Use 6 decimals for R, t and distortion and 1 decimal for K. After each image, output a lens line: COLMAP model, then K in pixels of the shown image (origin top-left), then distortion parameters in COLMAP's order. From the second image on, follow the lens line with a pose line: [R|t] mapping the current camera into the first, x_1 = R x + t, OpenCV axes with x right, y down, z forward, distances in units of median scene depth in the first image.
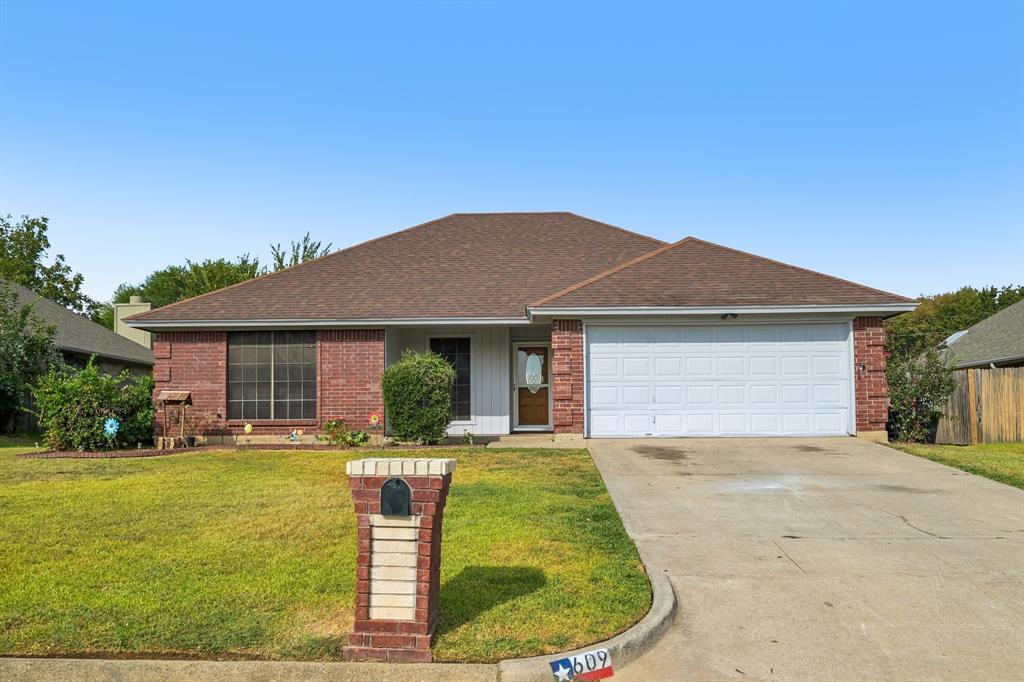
lens RADIAL K [[905.9, 0, 512.0], [0, 905.9, 341.0], [0, 0, 1]] dist [-0.011810, -0.001927]
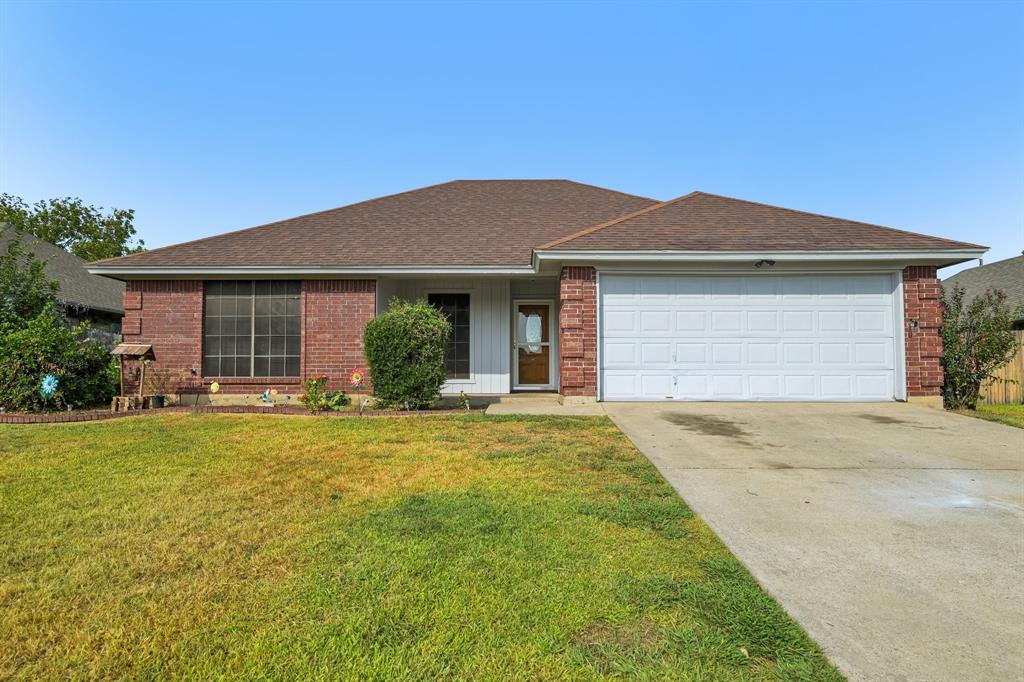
lens RADIAL K [[618.3, 0, 512.0], [0, 618.3, 341.0], [0, 0, 1]] dist [0.000885, 0.000170]
pose [[0.999874, 0.008485, 0.013385, -0.011067], [-0.008921, 0.999419, 0.032893, 0.029104], [-0.013098, -0.033008, 0.999369, 0.393837]]
